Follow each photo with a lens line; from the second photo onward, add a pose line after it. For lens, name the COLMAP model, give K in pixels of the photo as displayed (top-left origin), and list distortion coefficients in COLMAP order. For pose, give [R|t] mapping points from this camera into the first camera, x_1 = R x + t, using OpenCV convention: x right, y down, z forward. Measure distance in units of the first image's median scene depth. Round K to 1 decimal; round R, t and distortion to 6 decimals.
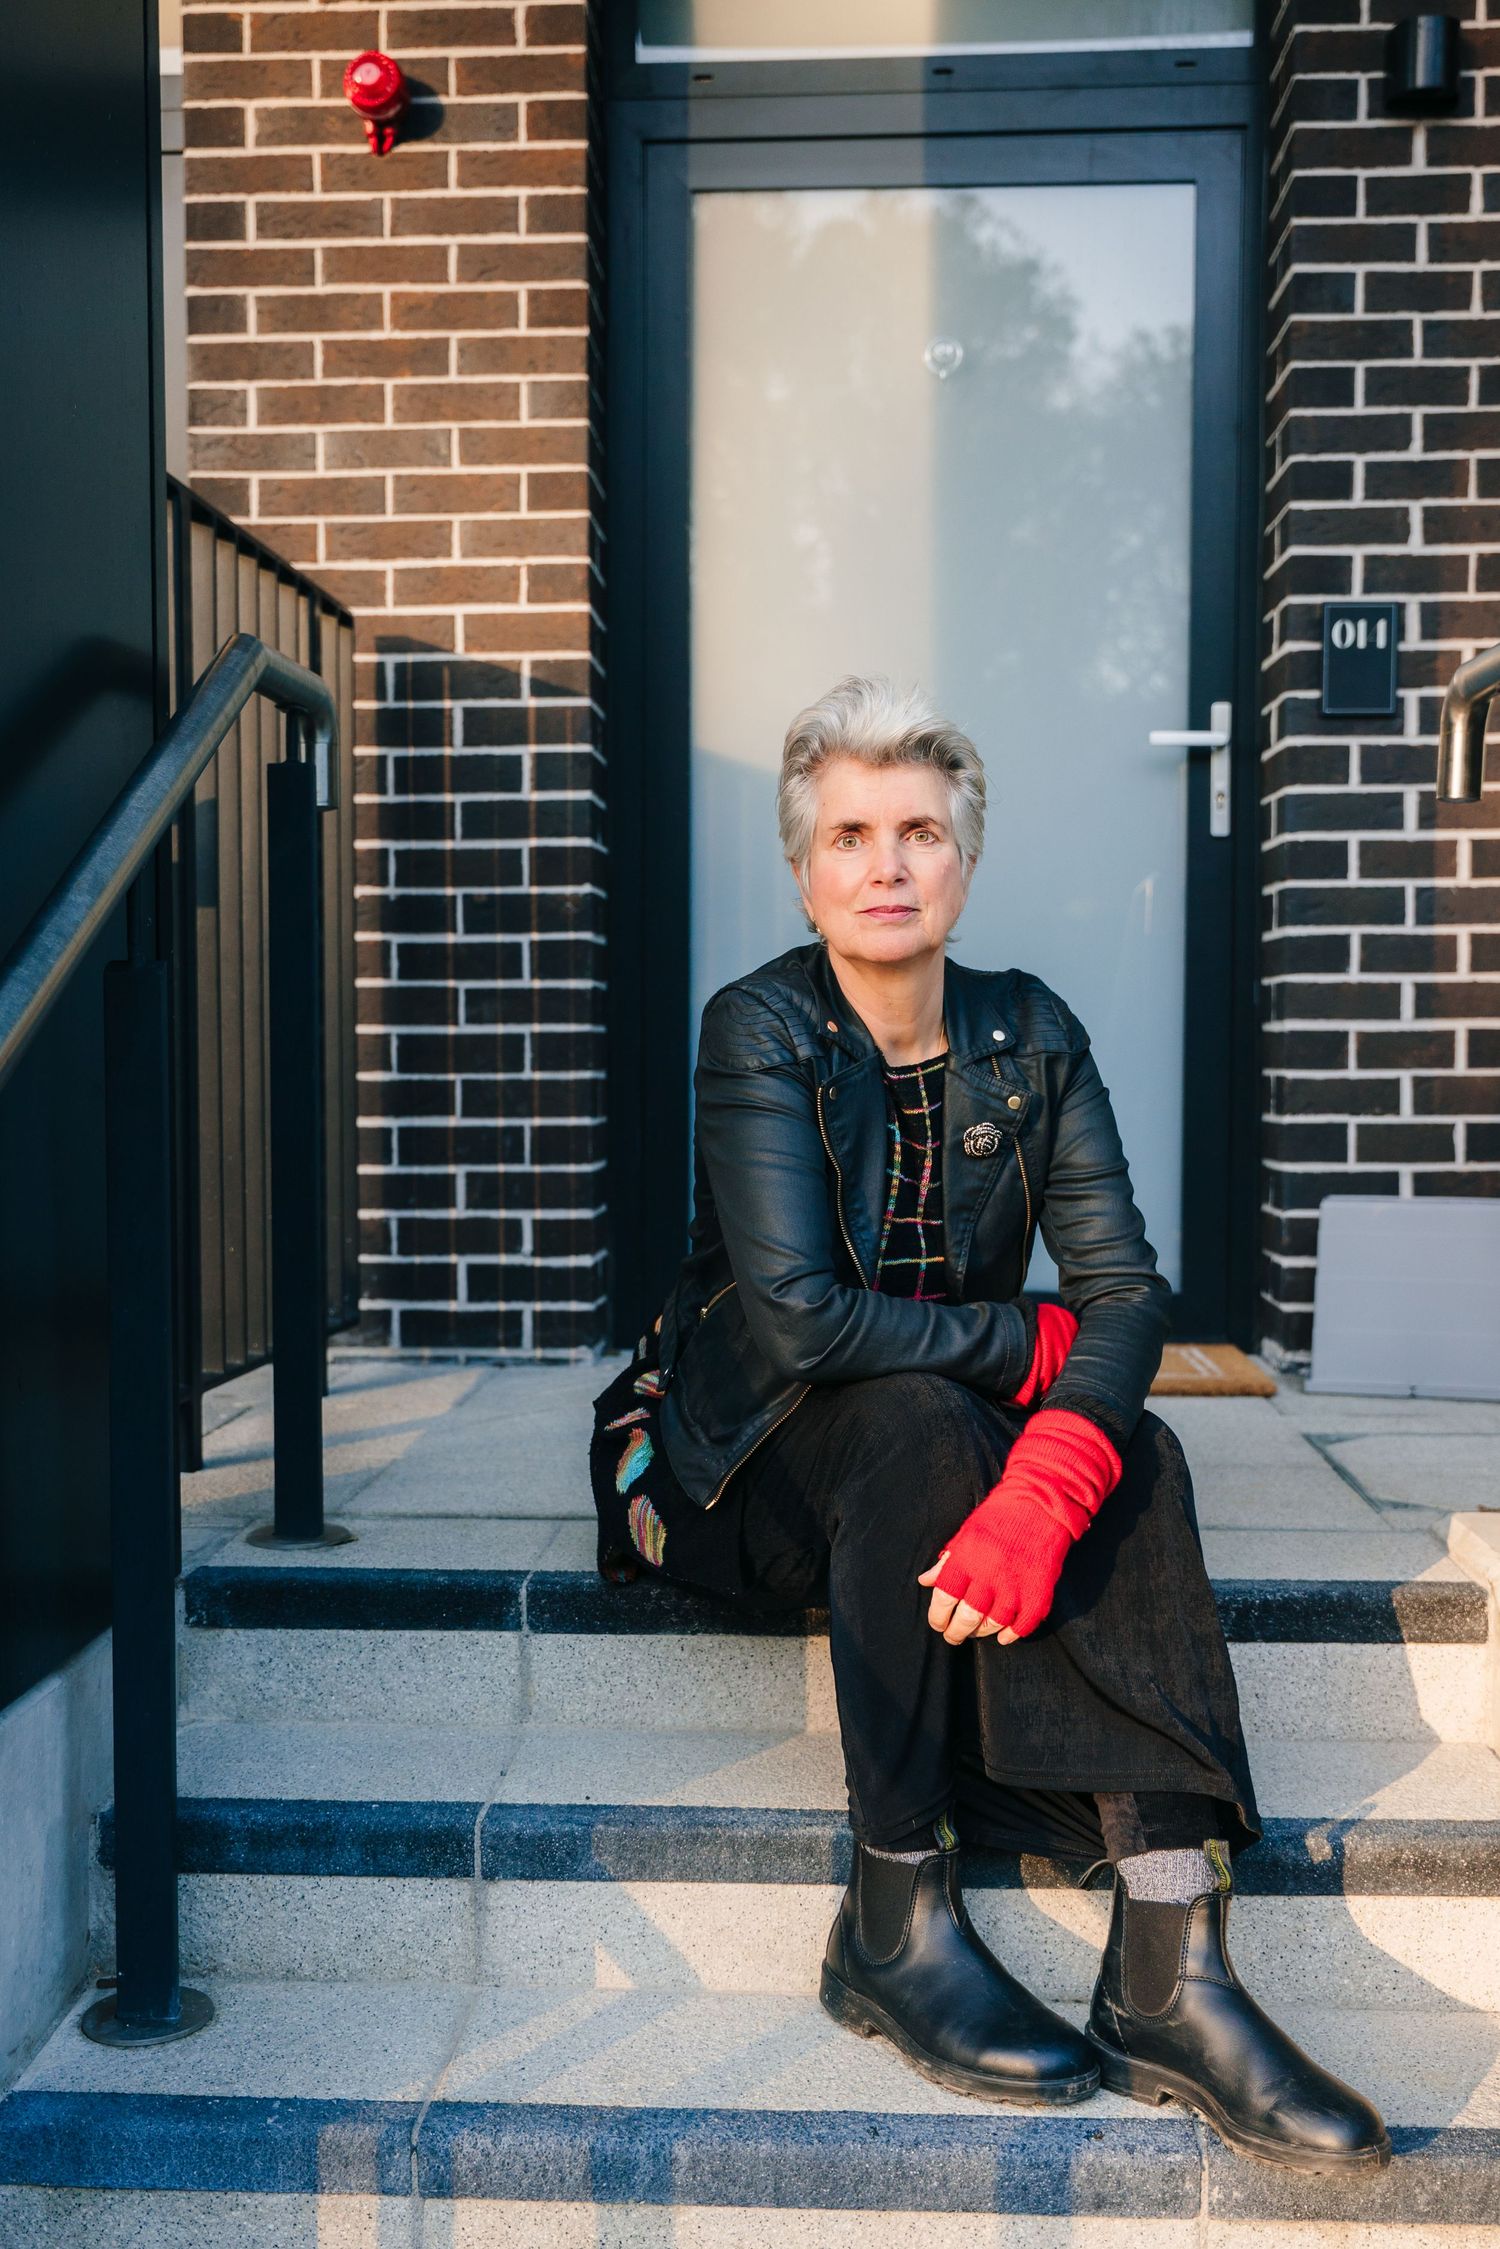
lens RADIAL K [[2143.3, 0, 755.3], [0, 2143.3, 1124.0], [0, 0, 1]] dist [-0.009317, 0.000000]
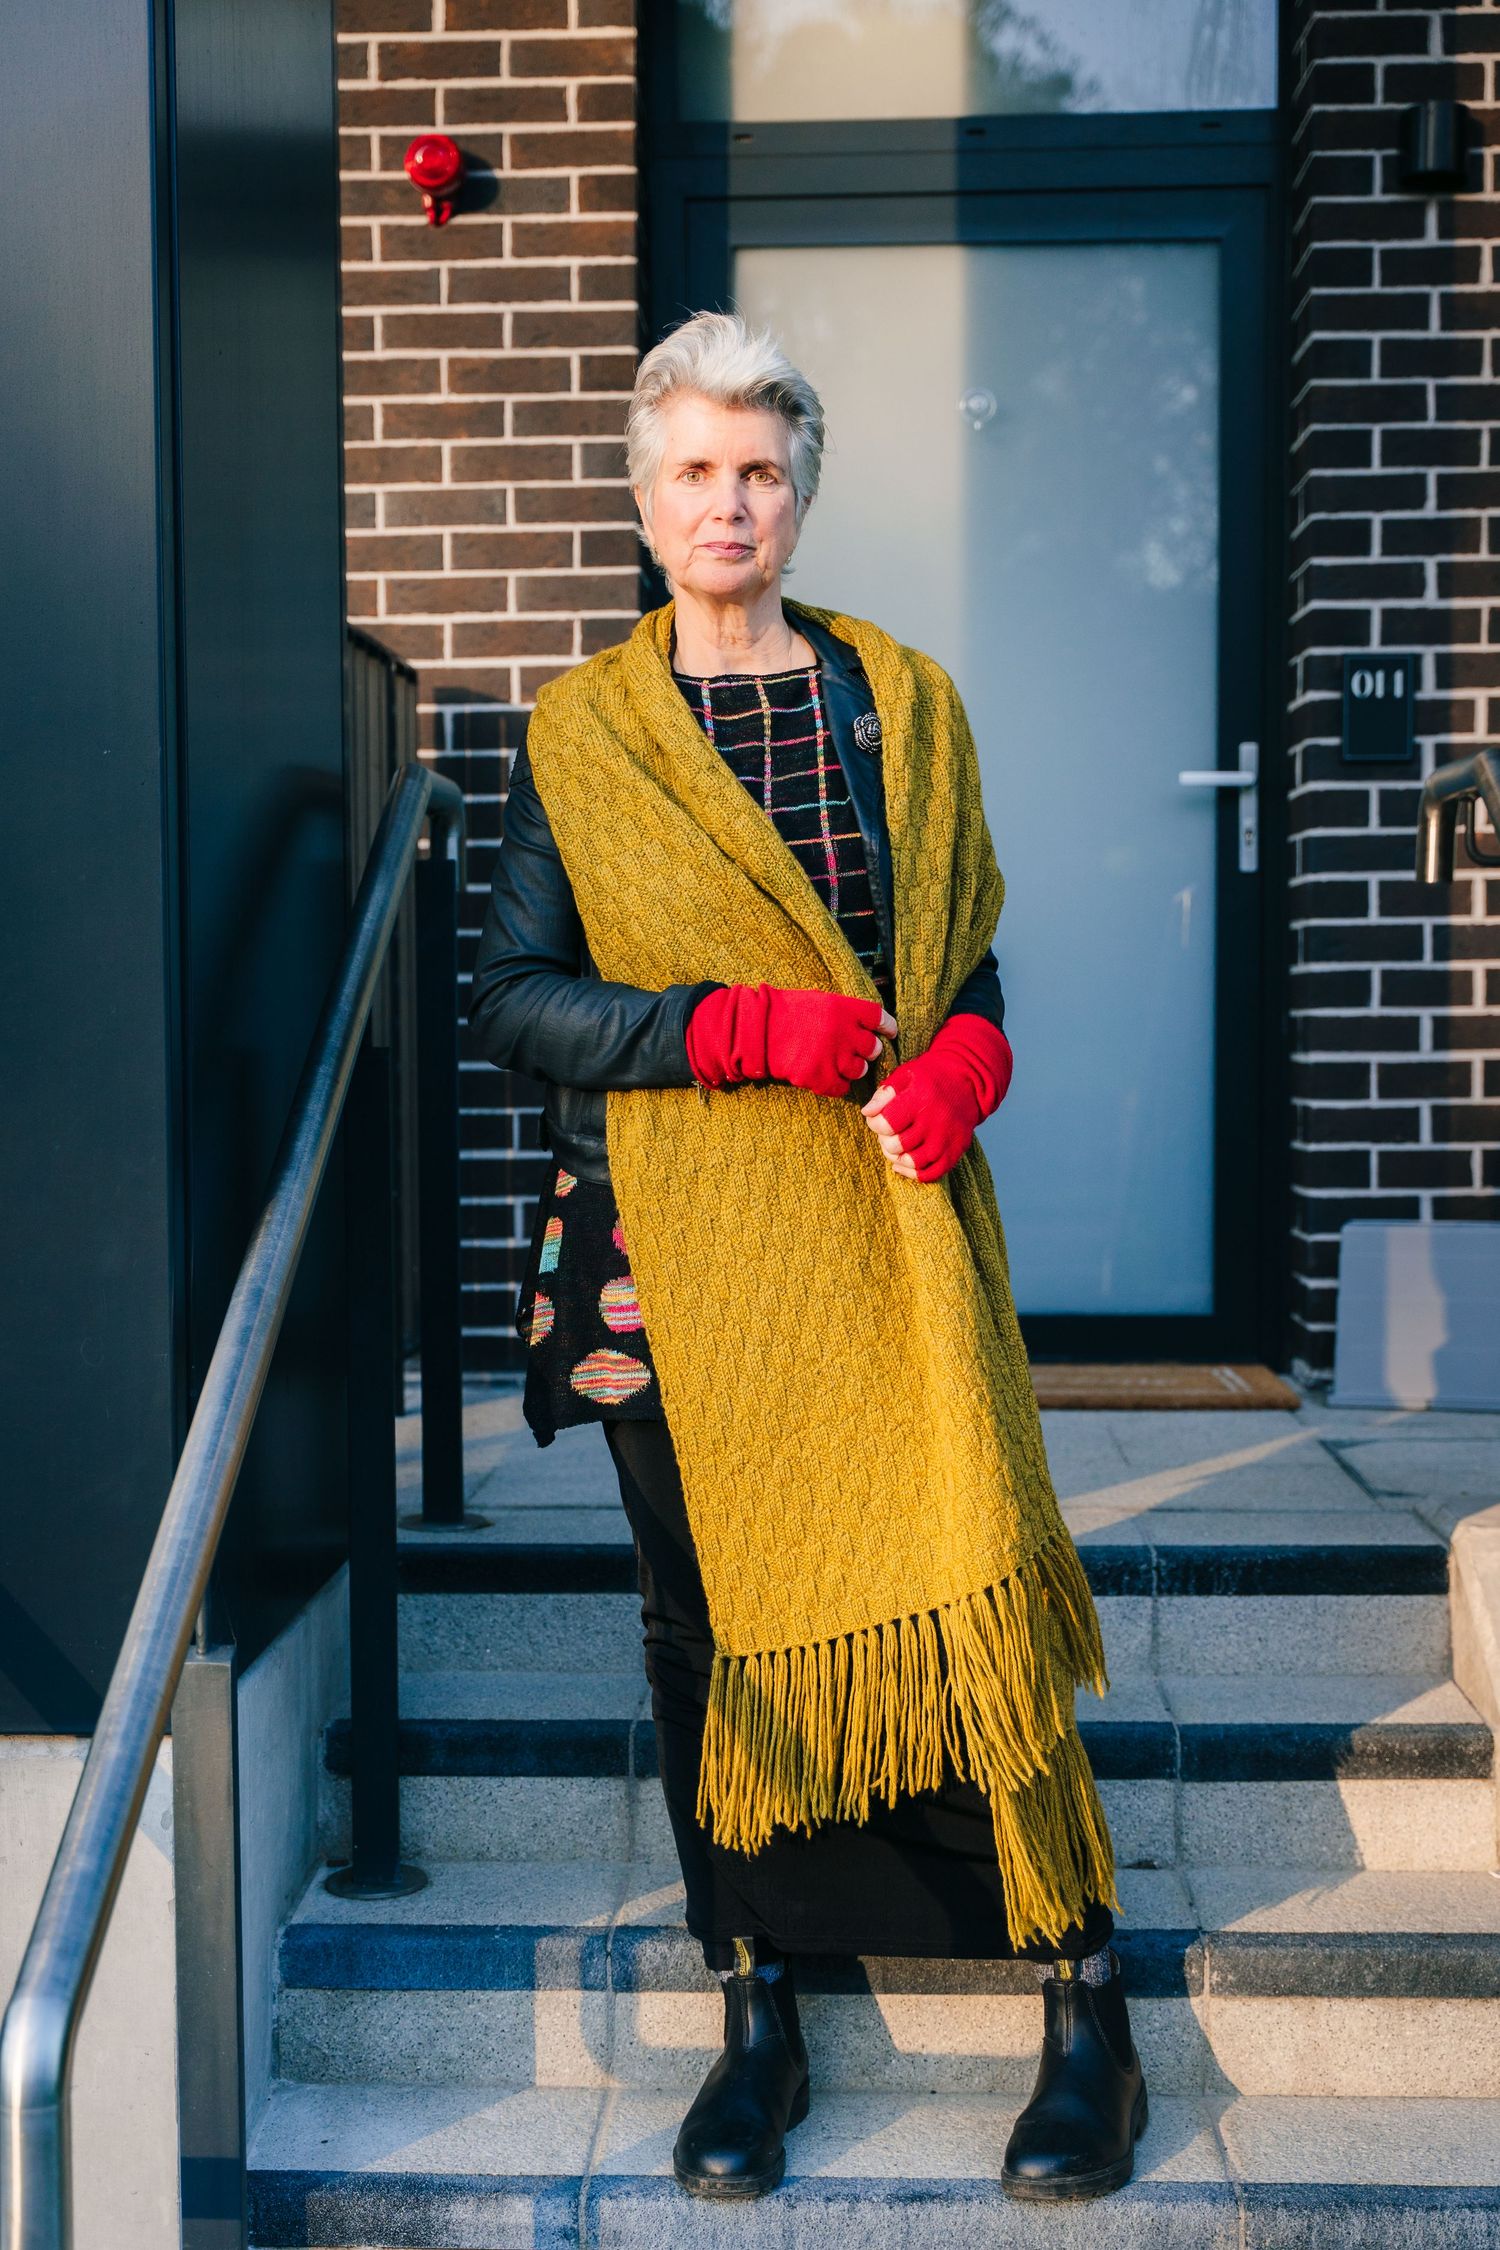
lens RADIAL K [[2689.3, 0, 745.9], [0, 2689.3, 1128.0], [0, 0, 1]] dist [-0.006696, 0.000000]
pose [[0.999920, -0.006418, 0.010863, -0.042703], [0.006408, 0.999979, 0.000977, -0.014821], [-0.010869, -0.000907, 0.999941, -0.312764]]
